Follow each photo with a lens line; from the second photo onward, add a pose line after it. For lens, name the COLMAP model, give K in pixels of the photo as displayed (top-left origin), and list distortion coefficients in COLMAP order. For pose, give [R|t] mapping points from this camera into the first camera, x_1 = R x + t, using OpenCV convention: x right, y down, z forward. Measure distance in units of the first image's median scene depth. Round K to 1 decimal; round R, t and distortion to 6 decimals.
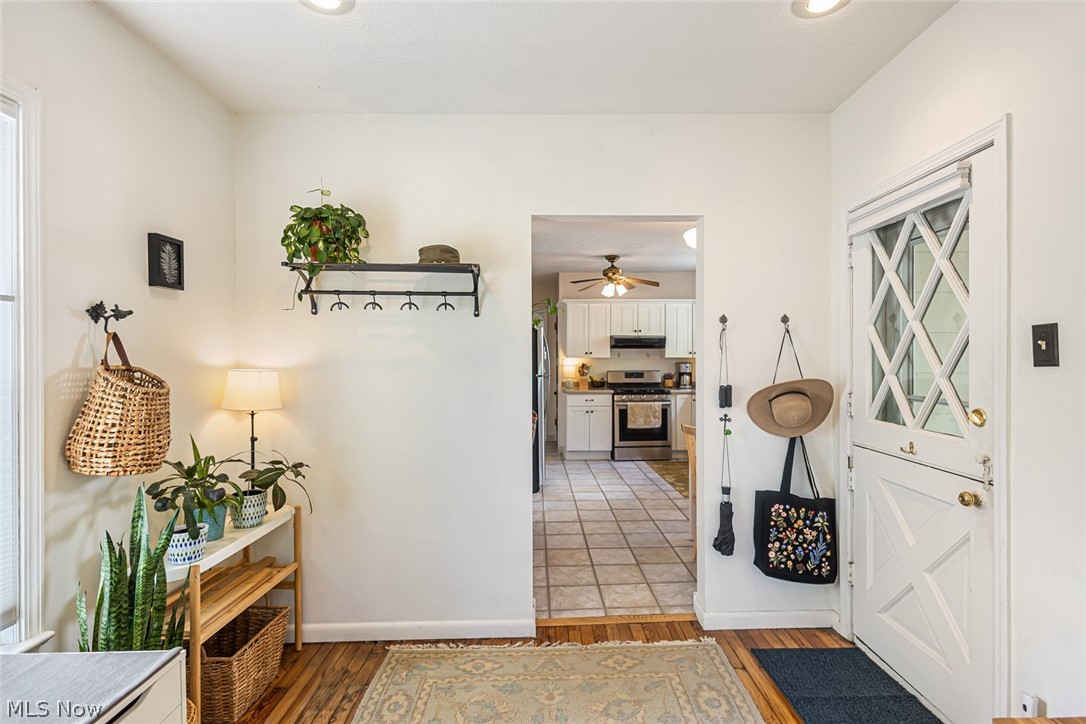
lens RADIAL K [[513.1, 0, 555.2], [0, 513.1, 353.8], [0, 0, 1]] dist [-0.001246, -0.001740]
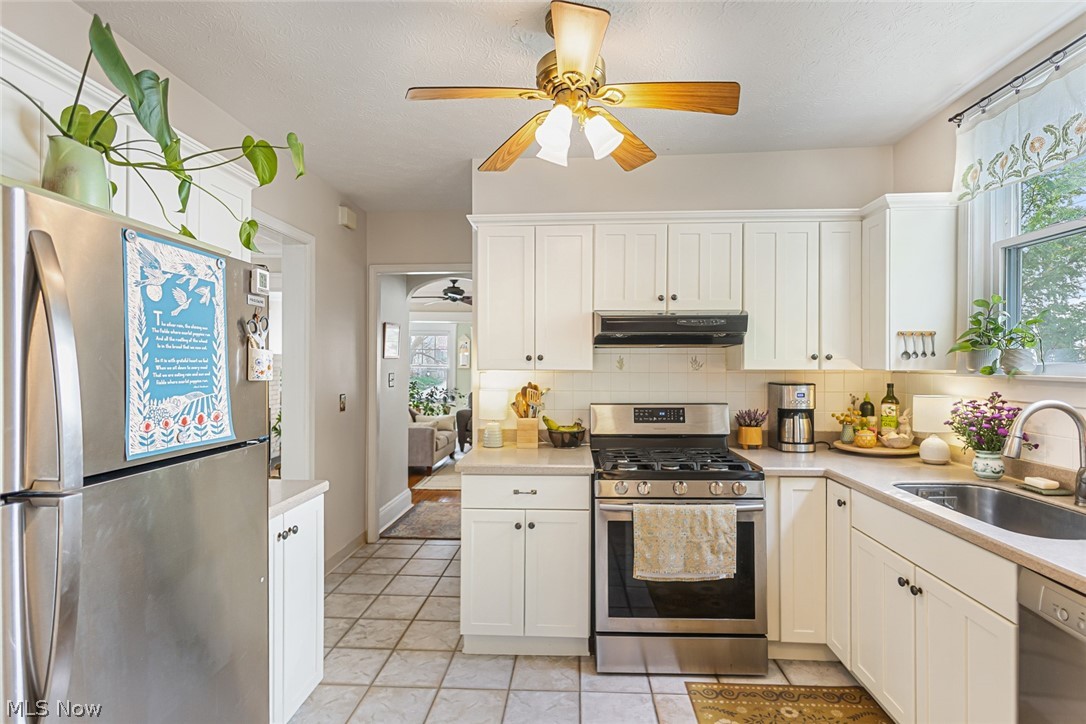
lens RADIAL K [[519.3, 0, 559.3], [0, 519.3, 363.4], [0, 0, 1]] dist [-0.000582, -0.000312]
pose [[0.996970, 0.000333, -0.077791, 0.116482], [-0.000197, 0.999998, 0.001764, 0.002166], [0.077791, -0.001744, 0.996968, 0.643003]]
